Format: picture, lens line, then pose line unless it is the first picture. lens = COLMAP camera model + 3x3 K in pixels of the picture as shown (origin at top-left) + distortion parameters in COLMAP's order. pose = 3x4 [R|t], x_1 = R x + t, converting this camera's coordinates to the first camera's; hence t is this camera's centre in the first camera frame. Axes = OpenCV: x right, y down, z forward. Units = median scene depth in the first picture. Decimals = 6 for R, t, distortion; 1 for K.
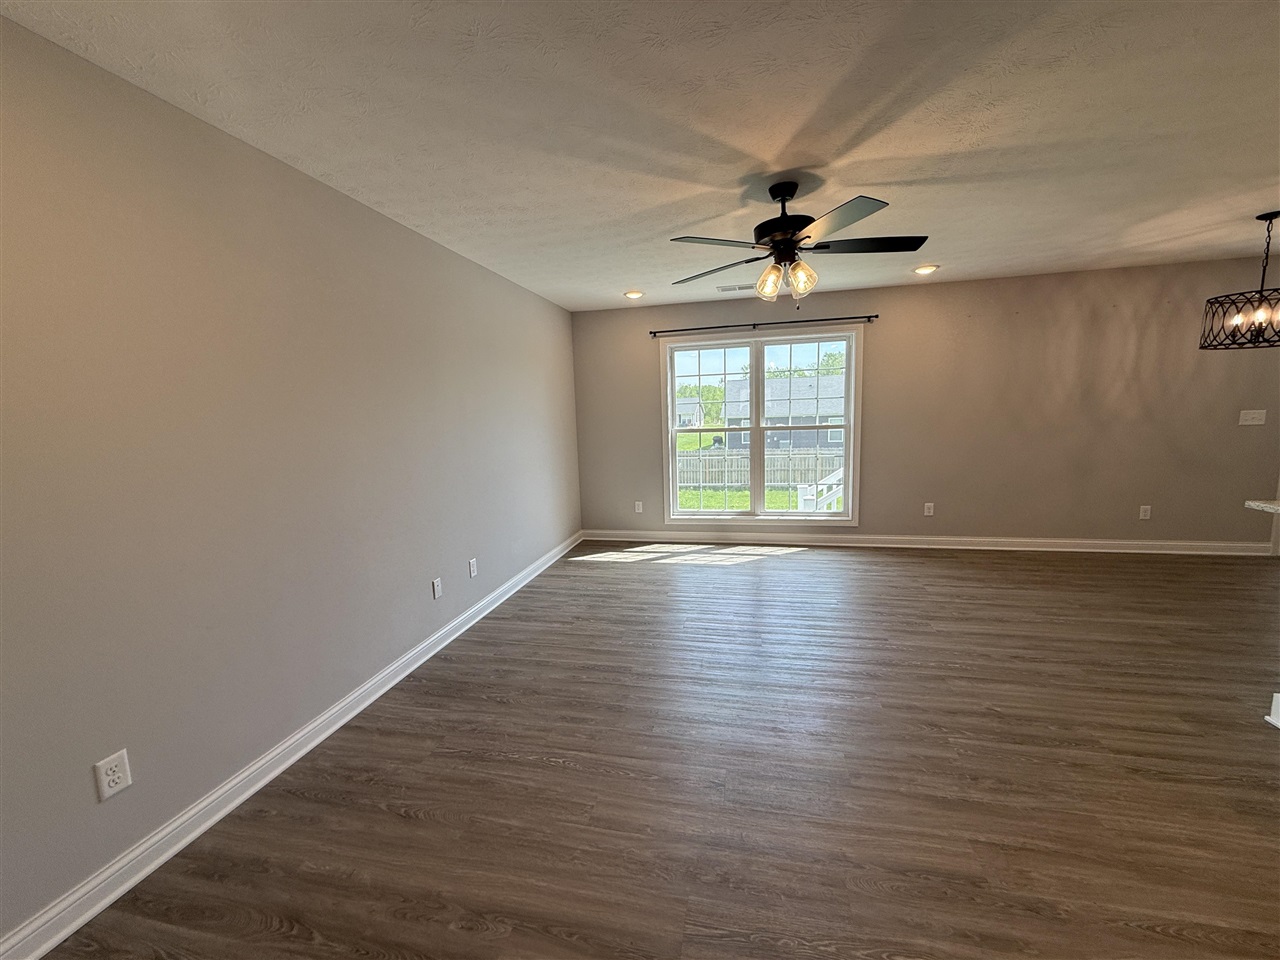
lens RADIAL K [[510.8, 0, 637.3], [0, 510.8, 482.2], [0, 0, 1]] dist [0.000018, -0.000221]
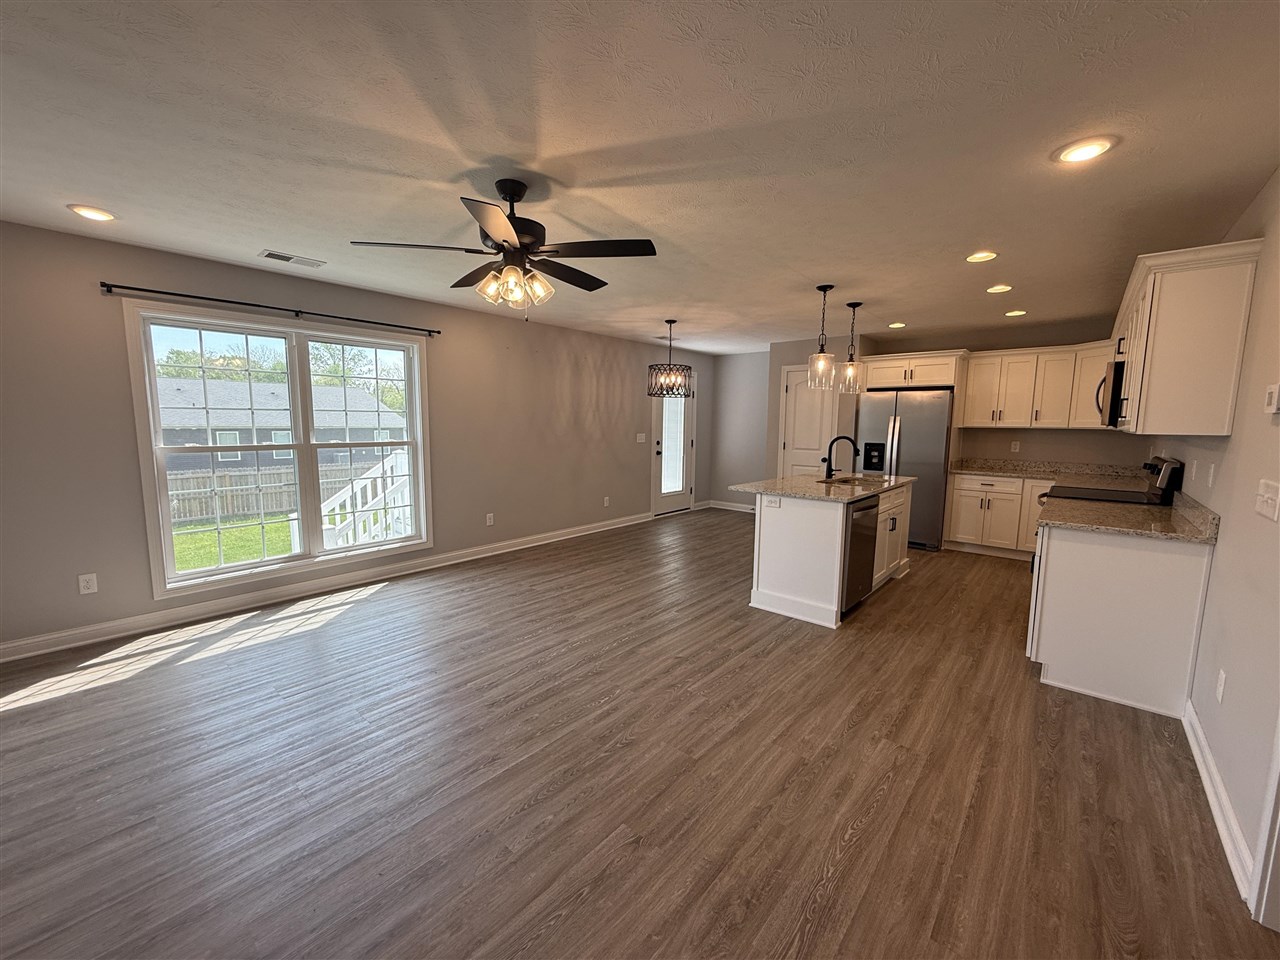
lens RADIAL K [[510.8, 0, 638.6], [0, 510.8, 482.5], [0, 0, 1]] dist [0.000018, -0.000221]
pose [[0.467669, -0.067603, 0.881315, -0.263478], [0.093555, 0.995256, 0.026698, -0.027691], [-0.878939, 0.069965, 0.471775, 0.233605]]
